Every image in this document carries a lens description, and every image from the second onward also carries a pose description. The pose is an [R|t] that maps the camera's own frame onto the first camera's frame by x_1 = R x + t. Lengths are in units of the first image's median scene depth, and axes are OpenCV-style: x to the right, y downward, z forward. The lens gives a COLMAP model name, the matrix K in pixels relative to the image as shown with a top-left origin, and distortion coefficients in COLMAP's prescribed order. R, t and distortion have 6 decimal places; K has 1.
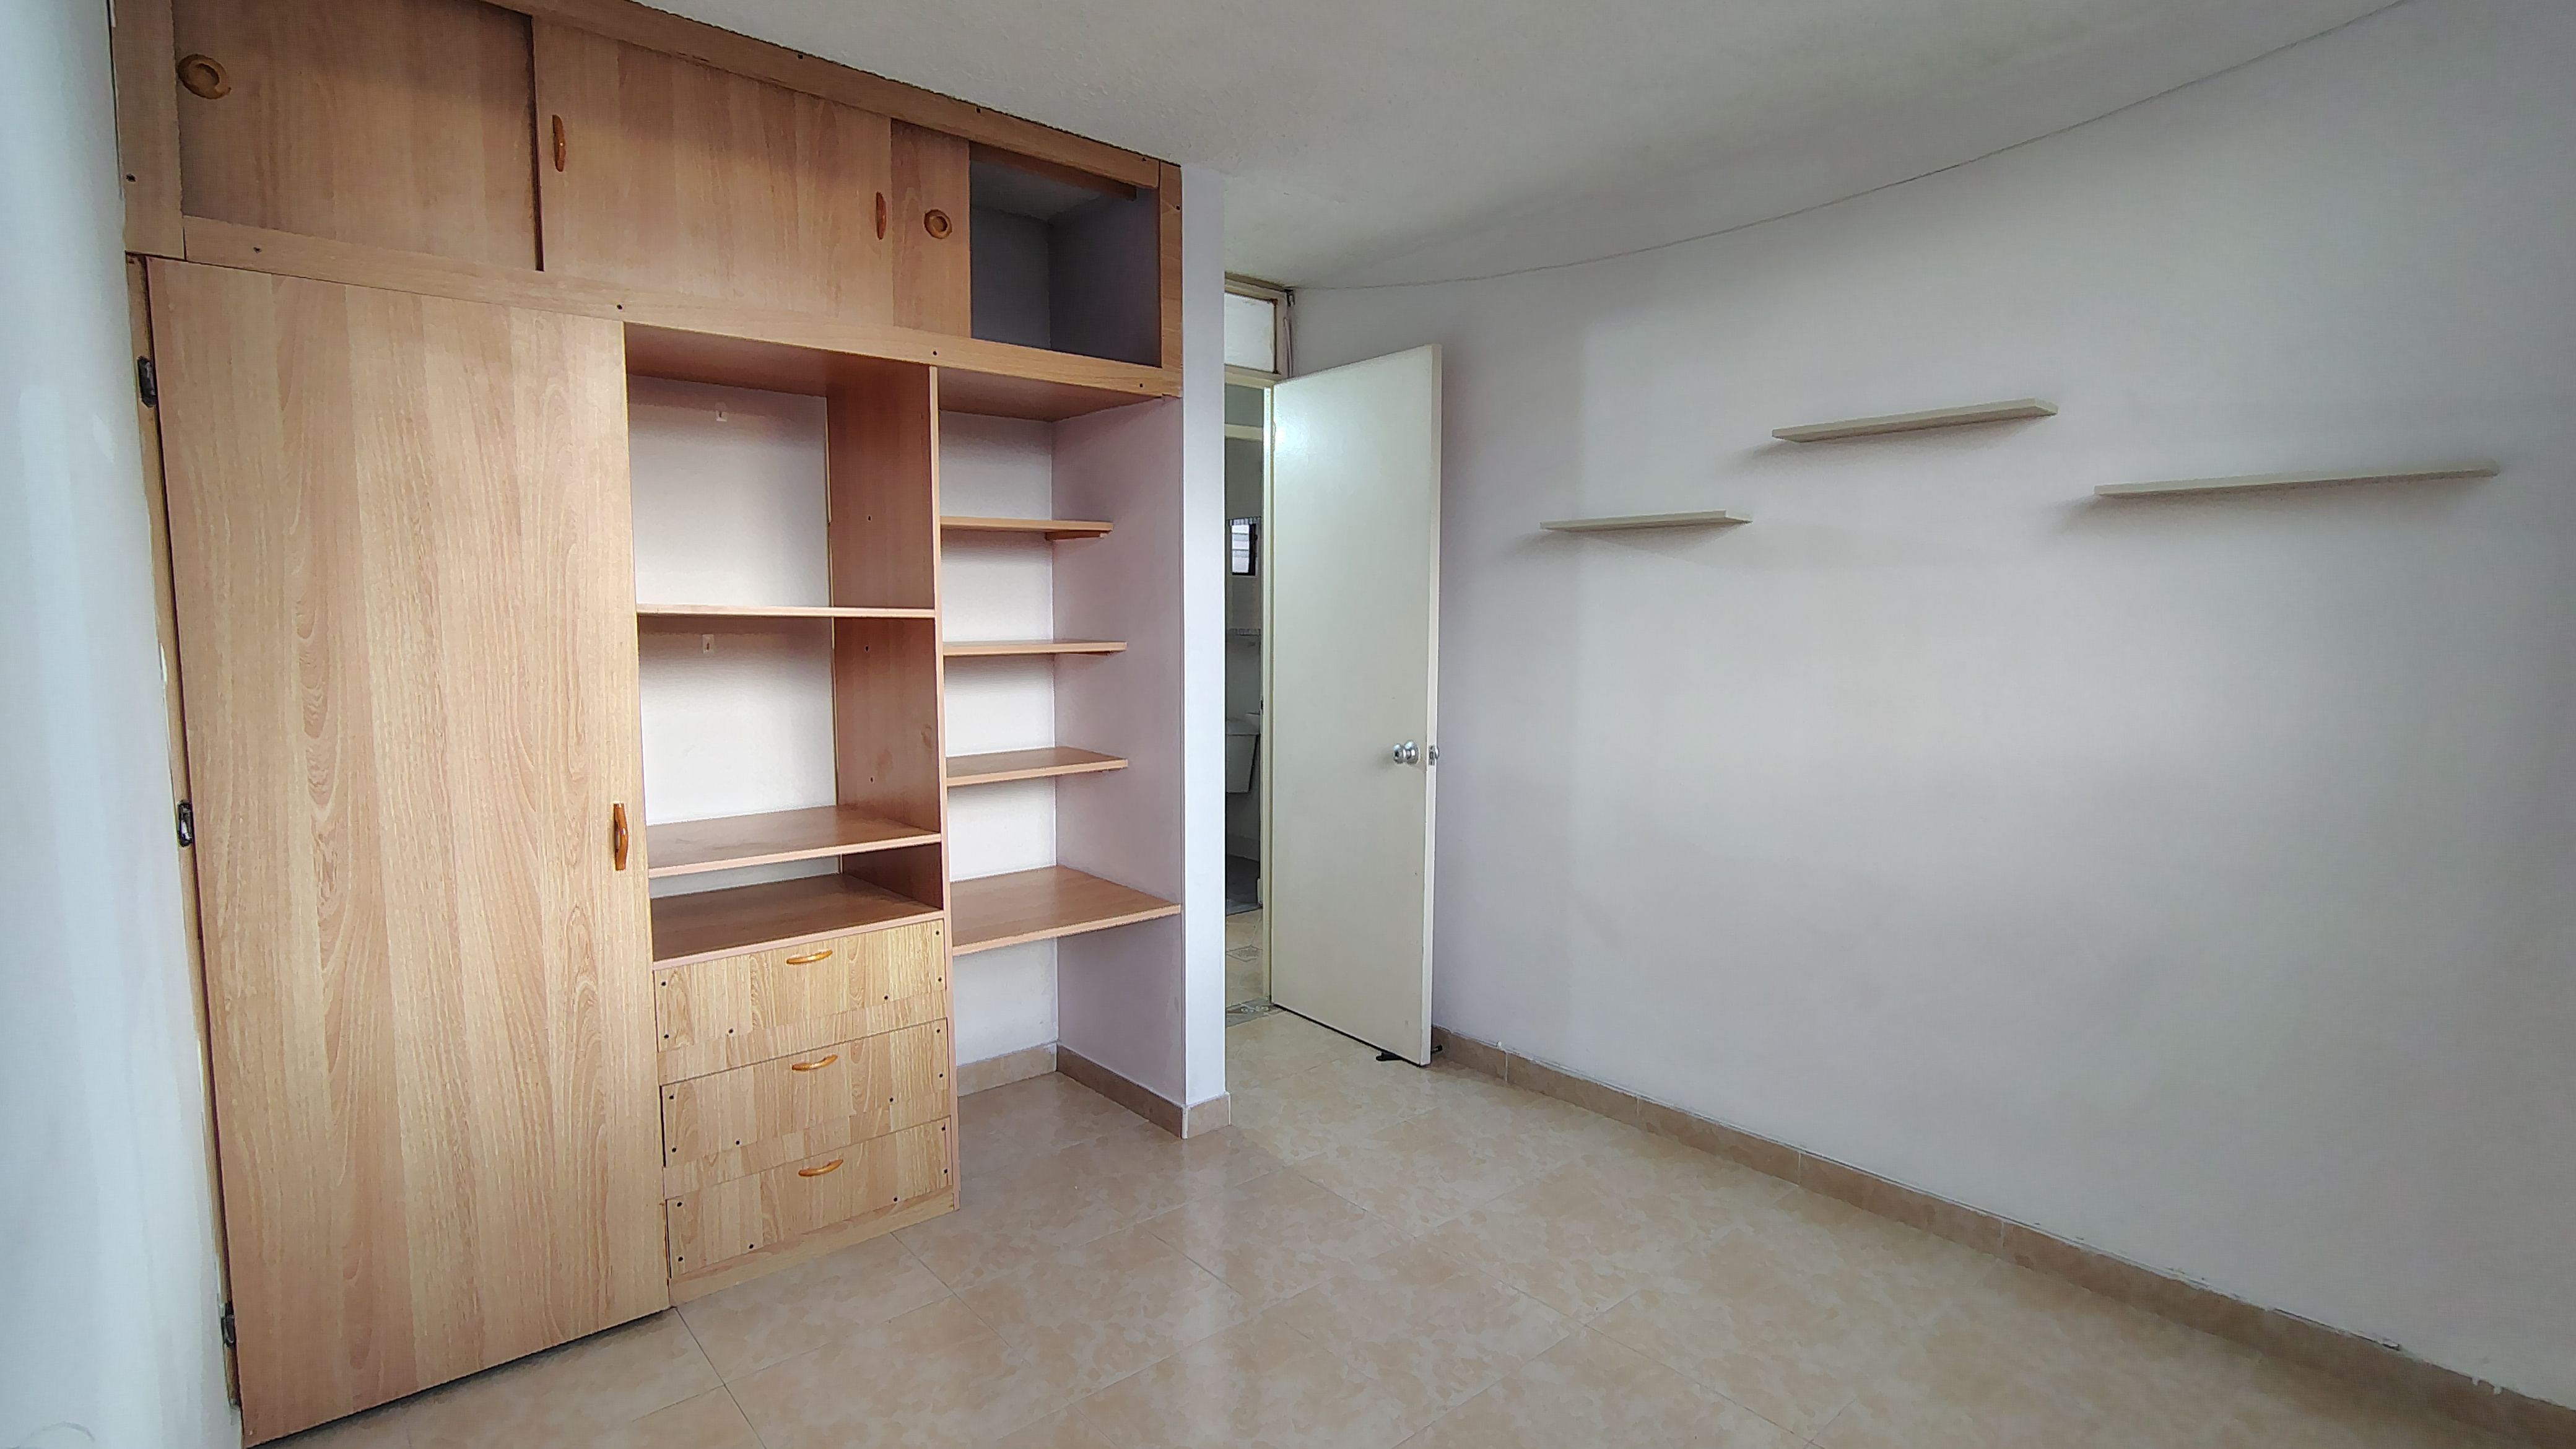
lens RADIAL K [[1202.4, 0, 1273.1], [0, 1202.4, 719.2], [0, 0, 1]] dist [-0.012204, 0.004894]
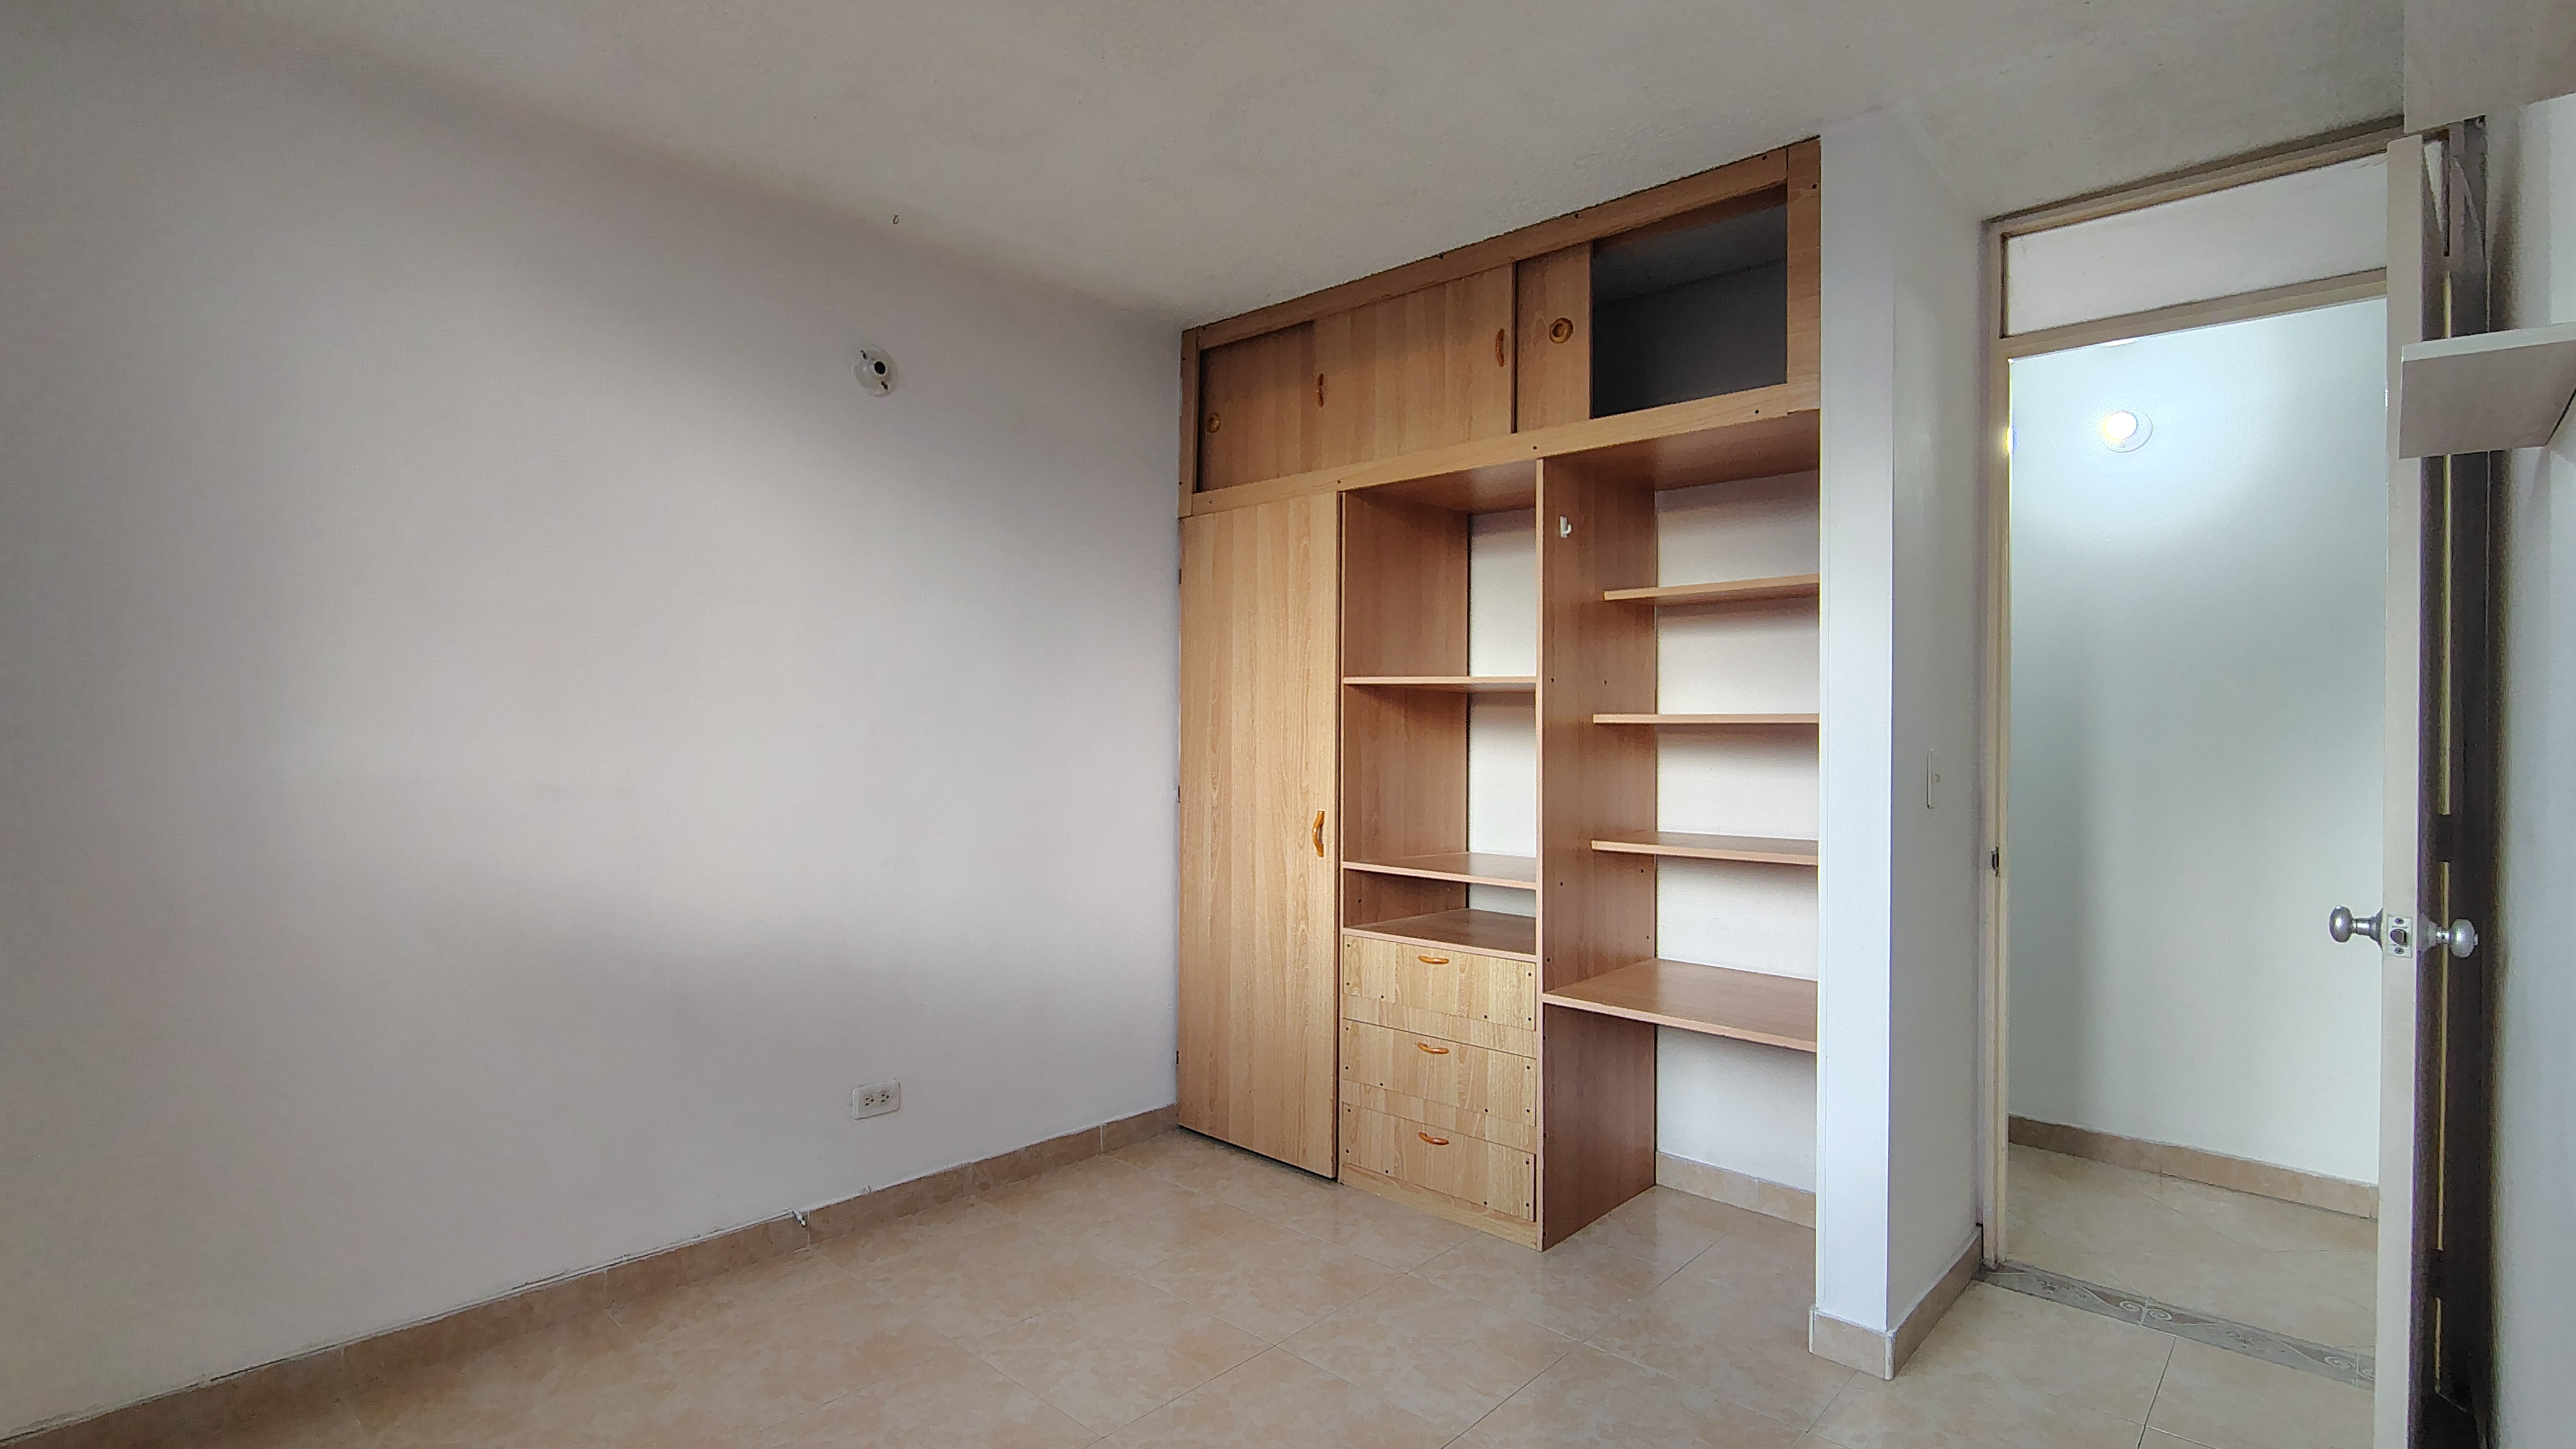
lens RADIAL K [[1202.4, 0, 1273.1], [0, 1202.4, 719.2], [0, 0, 1]] dist [-0.012204, 0.004894]
pose [[0.113880, -0.005477, -0.993479, 0.923796], [-0.095666, 0.995278, -0.016453, -0.013209], [0.988878, 0.096916, 0.112819, 0.754544]]
